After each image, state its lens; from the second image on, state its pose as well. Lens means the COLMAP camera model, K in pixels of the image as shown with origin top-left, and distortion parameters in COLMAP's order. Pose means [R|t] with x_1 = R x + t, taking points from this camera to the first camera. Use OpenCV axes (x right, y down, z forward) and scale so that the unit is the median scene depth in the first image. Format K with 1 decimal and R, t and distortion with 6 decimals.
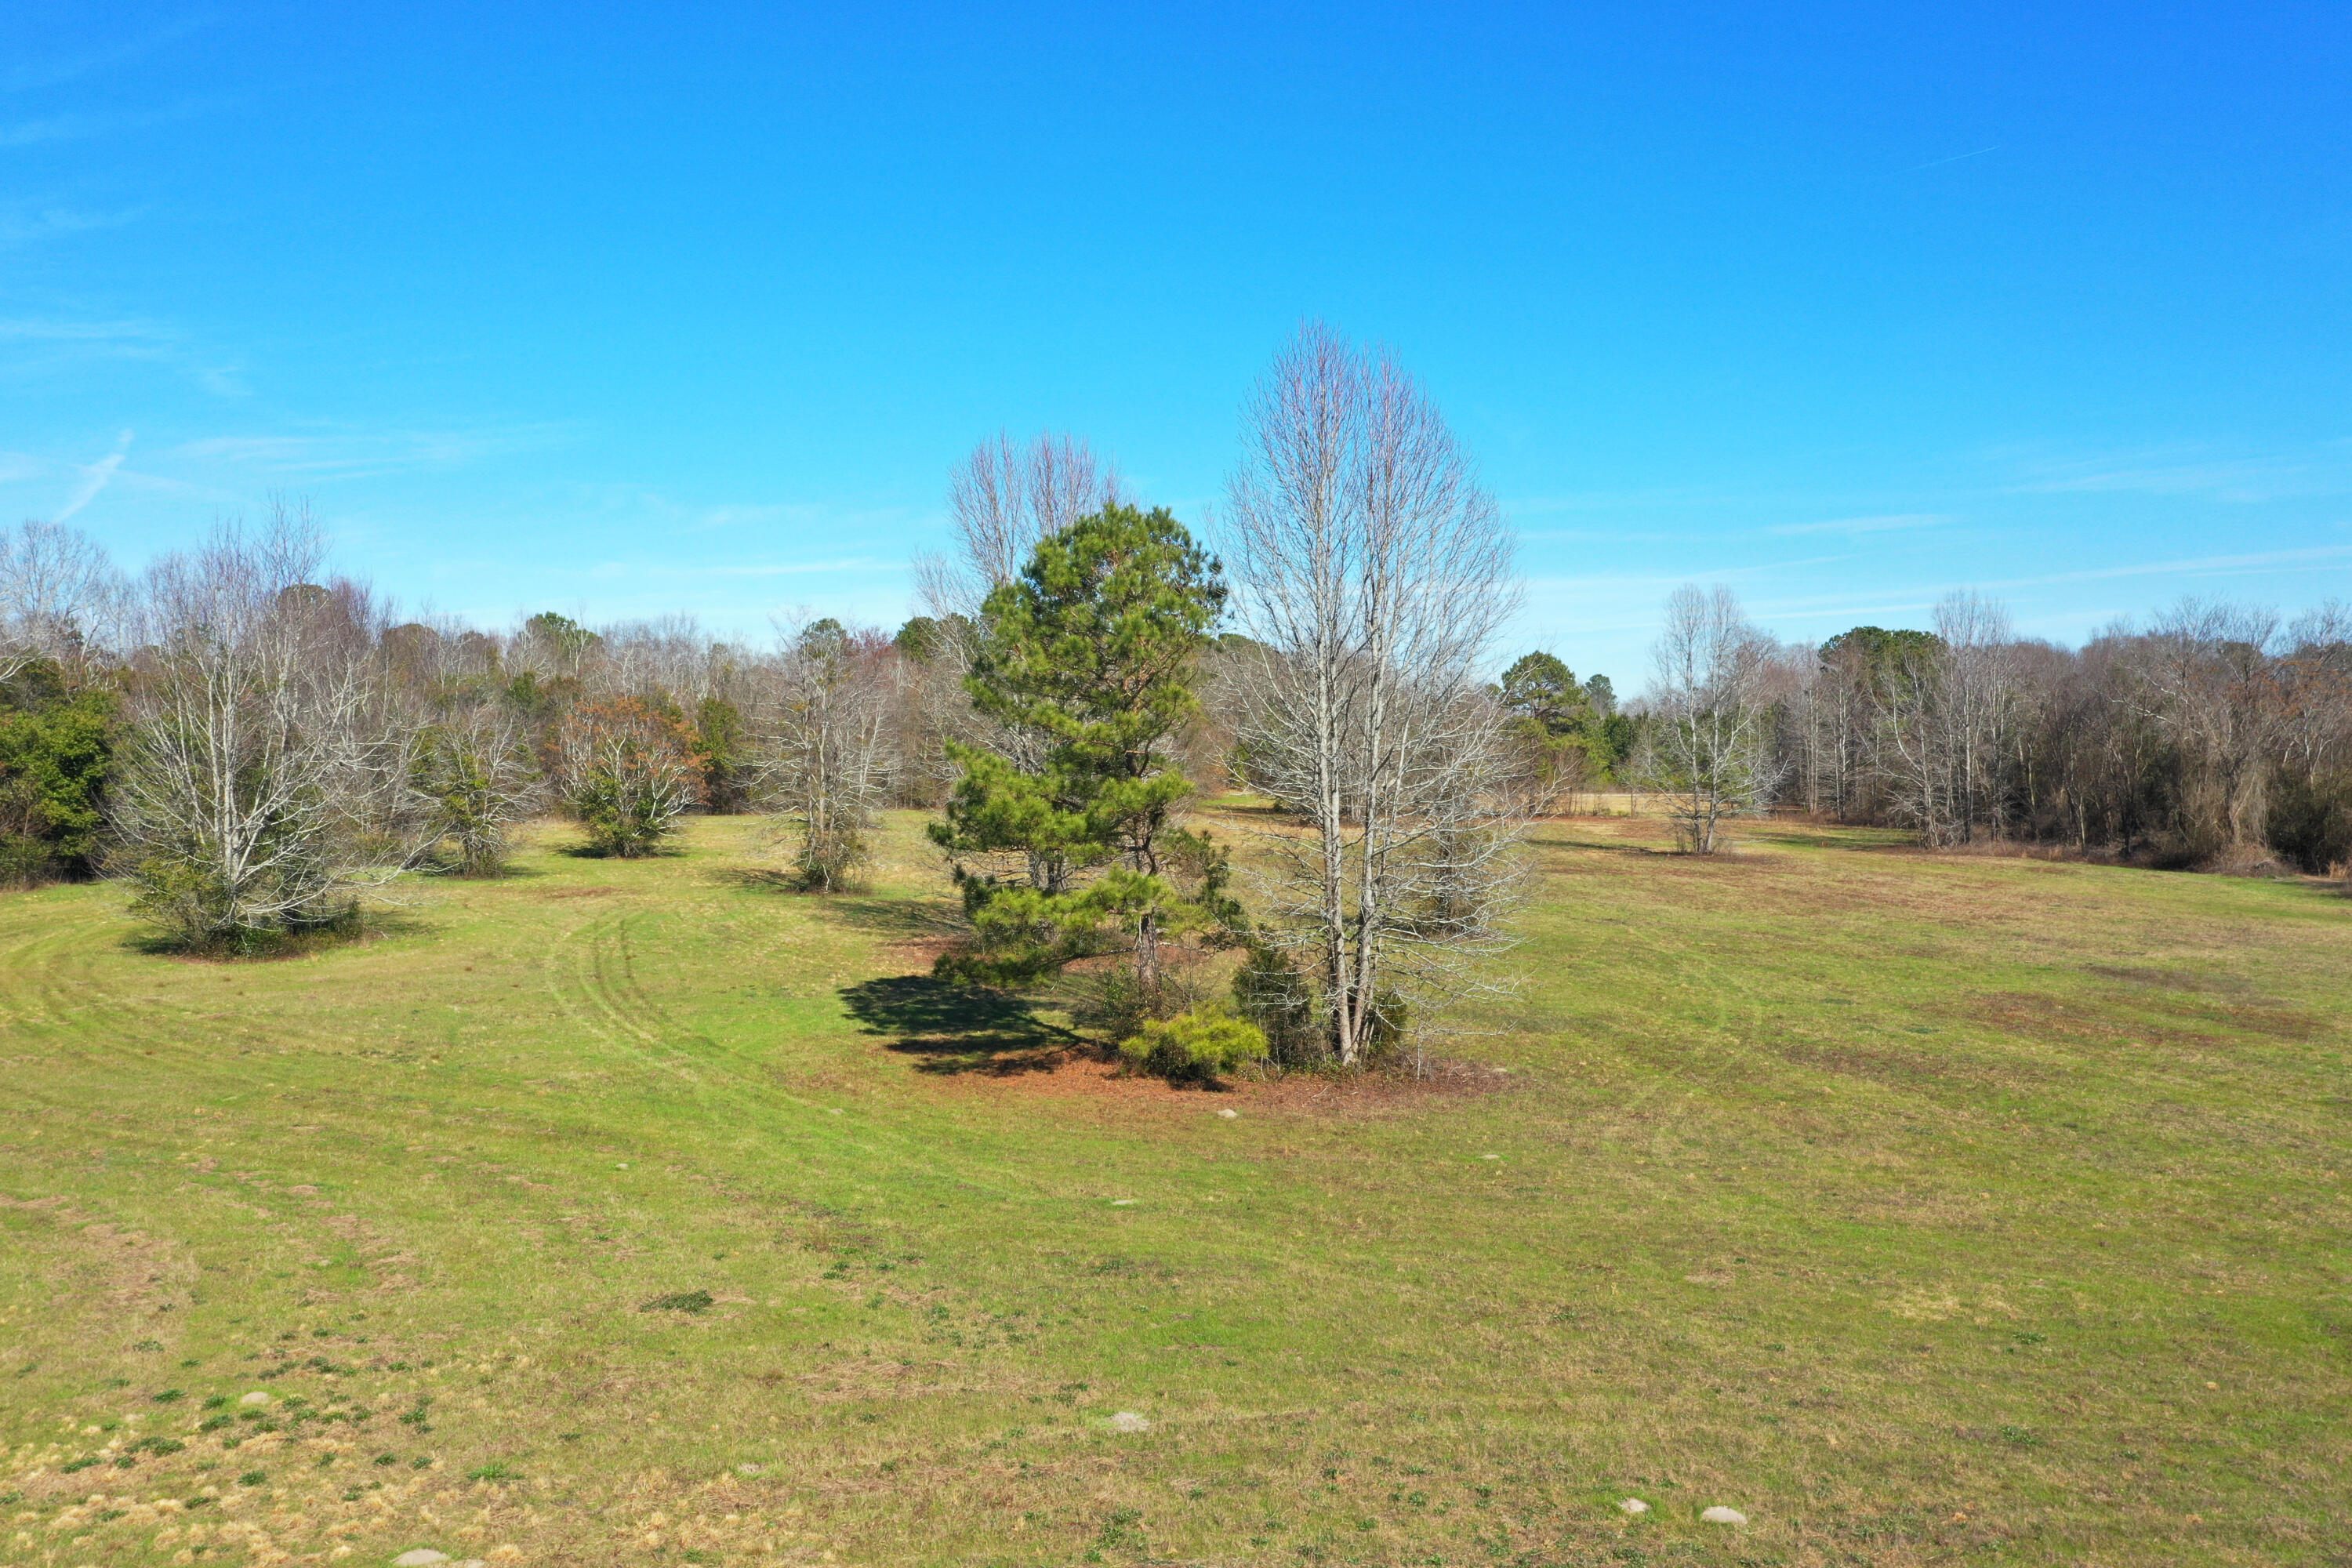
lens RADIAL K [[1885.1, 0, 1167.9], [0, 1885.1, 761.1], [0, 0, 1]] dist [0.011084, -0.002803]
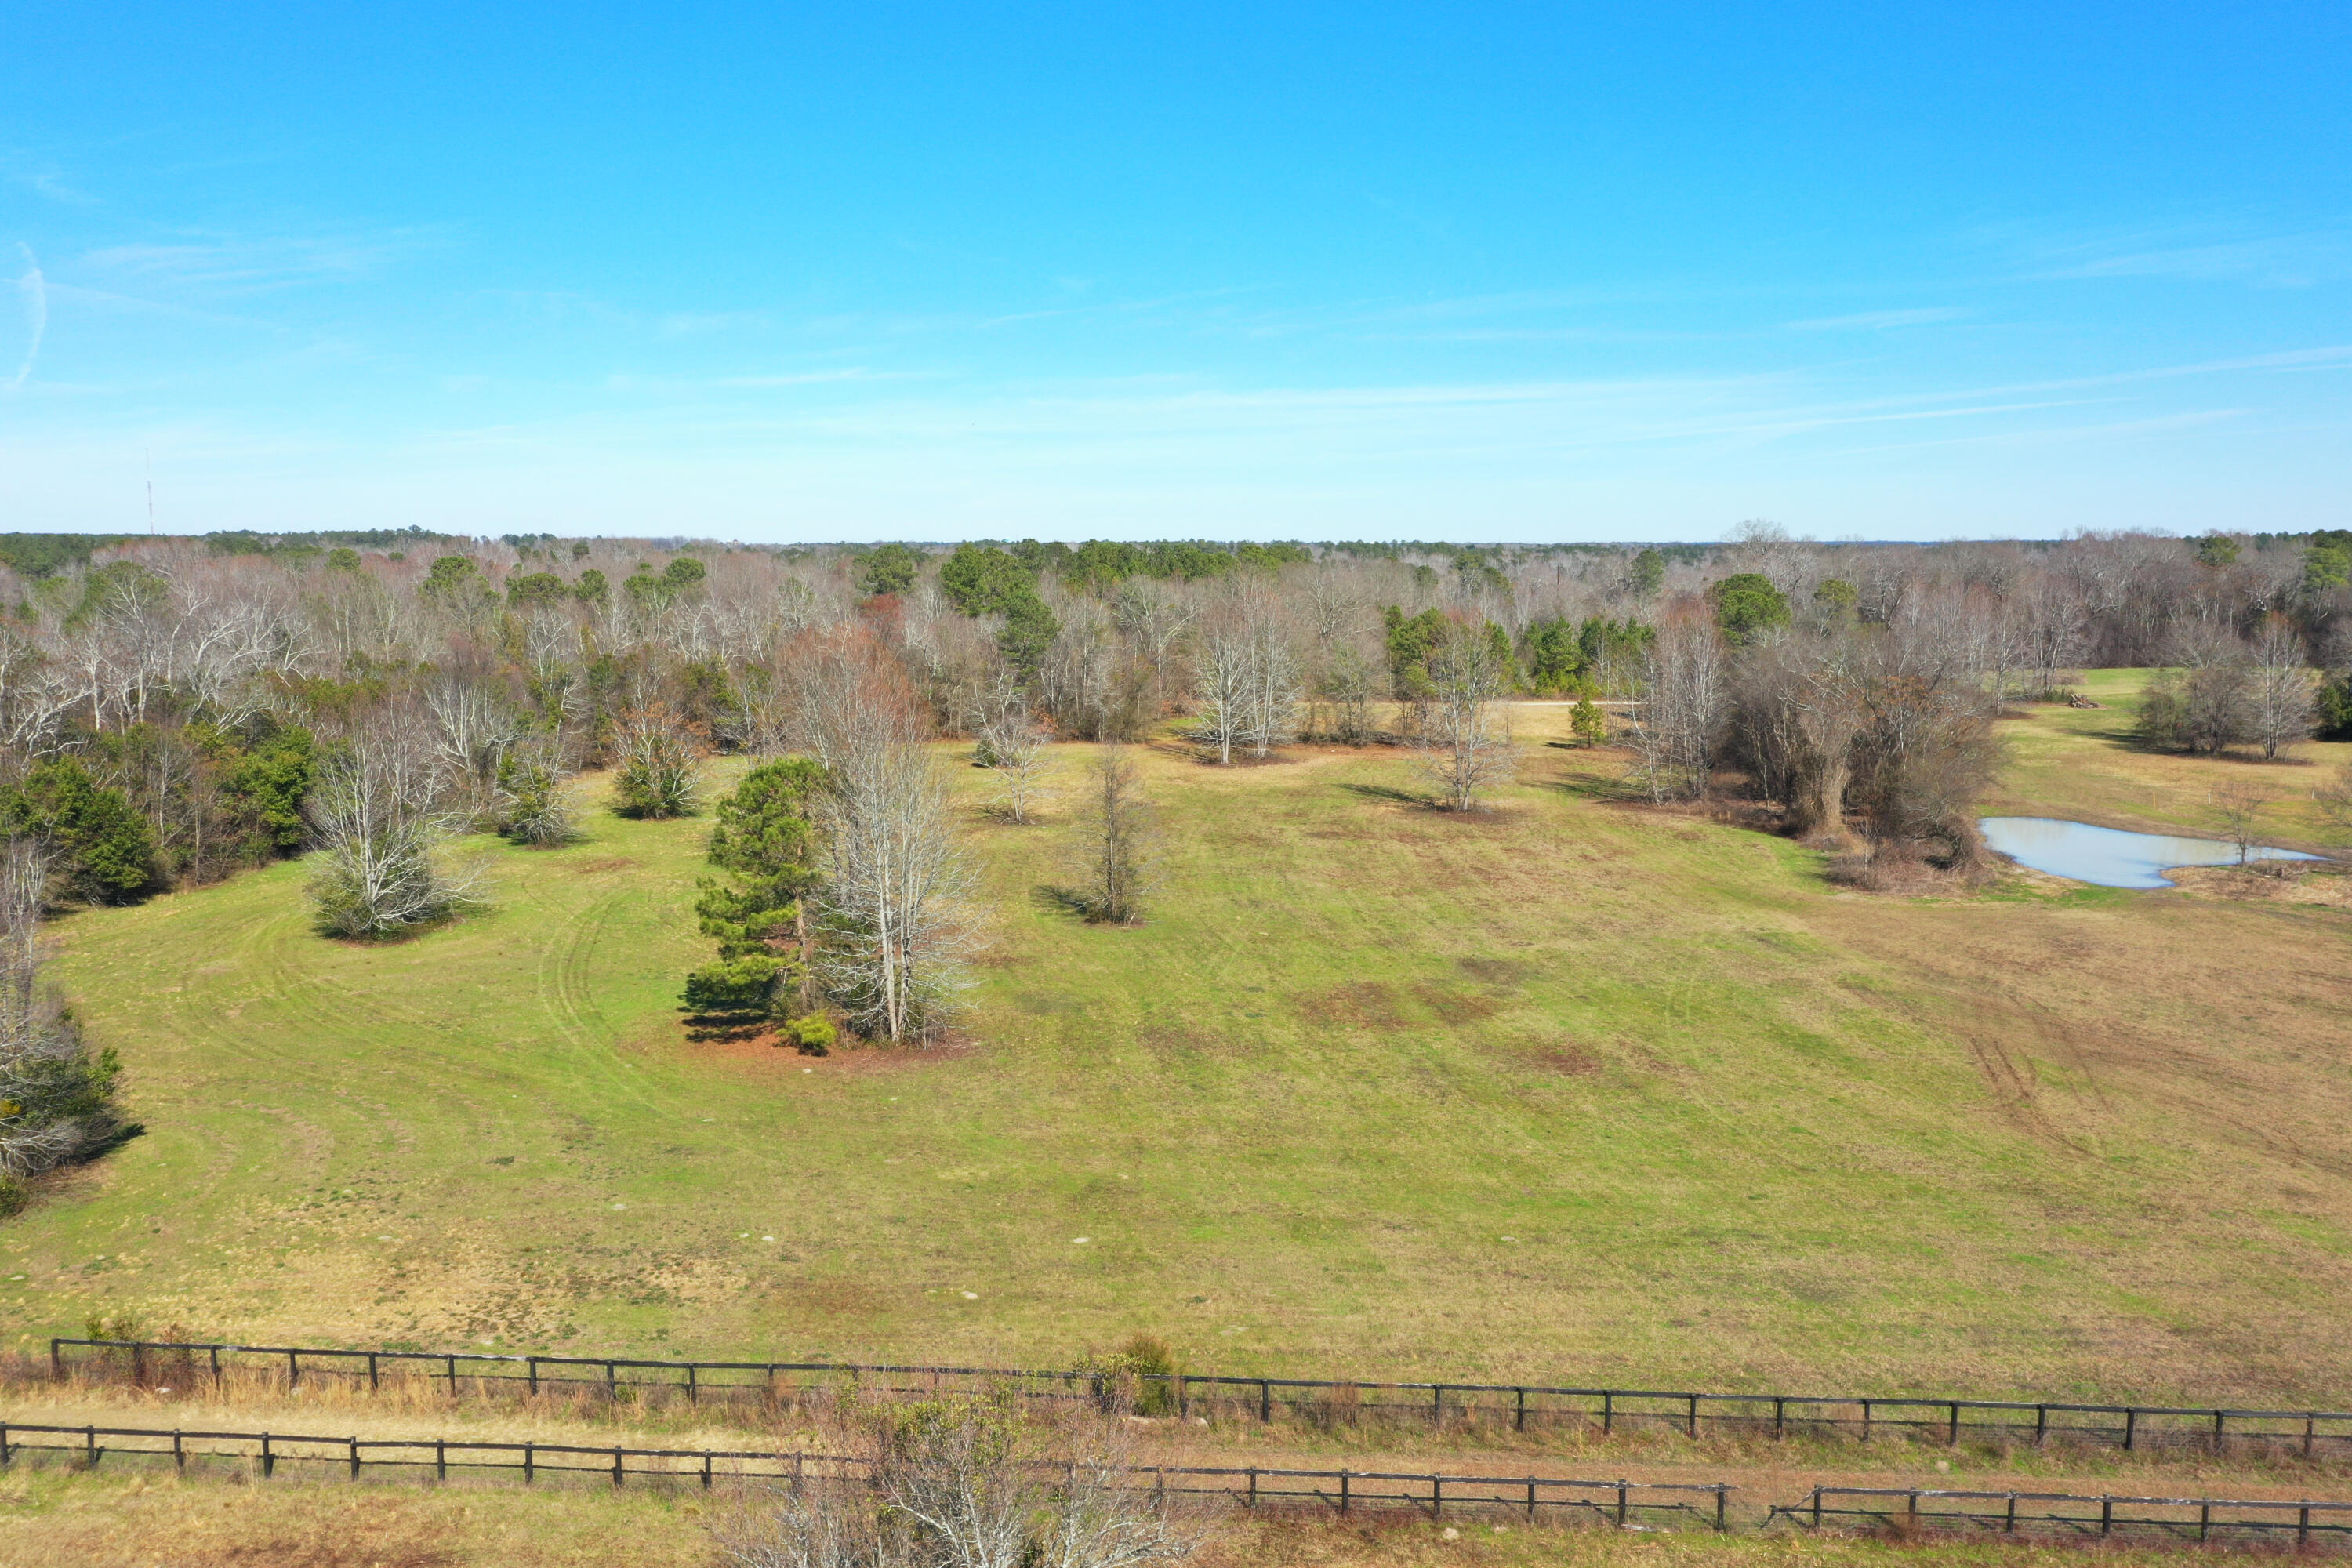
lens RADIAL K [[1885.1, 0, 1167.9], [0, 1885.1, 761.1], [0, 0, 1]] dist [0.011084, -0.002803]
pose [[0.996002, 0.009590, -0.088817, 0.496365], [-0.000811, 0.995152, 0.098350, -0.295584], [0.089330, -0.097884, 0.991181, -0.829079]]
